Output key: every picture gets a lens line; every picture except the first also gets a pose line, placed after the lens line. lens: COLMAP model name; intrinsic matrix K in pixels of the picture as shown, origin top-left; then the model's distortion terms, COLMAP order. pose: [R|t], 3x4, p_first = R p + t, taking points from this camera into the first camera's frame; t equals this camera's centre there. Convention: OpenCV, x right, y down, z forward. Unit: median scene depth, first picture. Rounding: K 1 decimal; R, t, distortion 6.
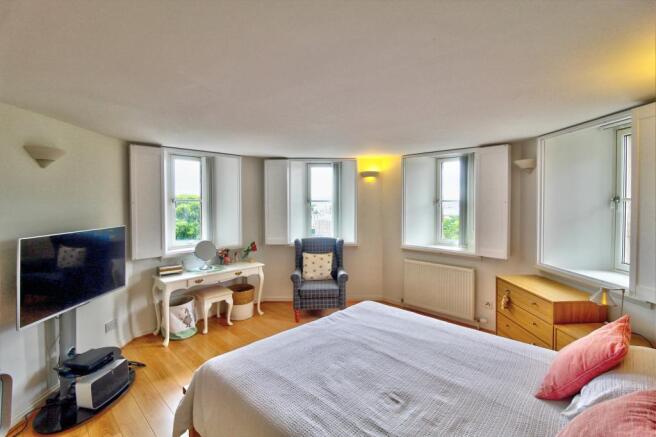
lens RADIAL K [[295.1, 0, 327.2], [0, 295.1, 211.8], [0, 0, 1]] dist [0.000752, -0.000020]
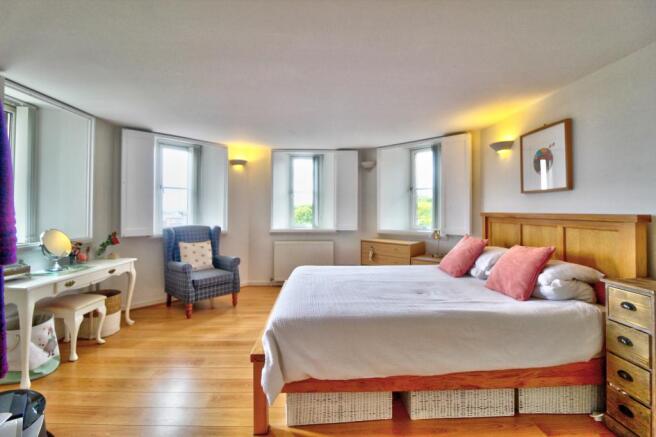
lens RADIAL K [[300.7, 0, 327.2], [0, 300.7, 204.6], [0, 0, 1]] dist [0.004052, -0.016484]
pose [[0.698476, 0.014610, 0.715485, -0.435825], [0.021505, 0.998912, -0.041391, 0.077491], [-0.715311, 0.044297, 0.697401, 0.065779]]
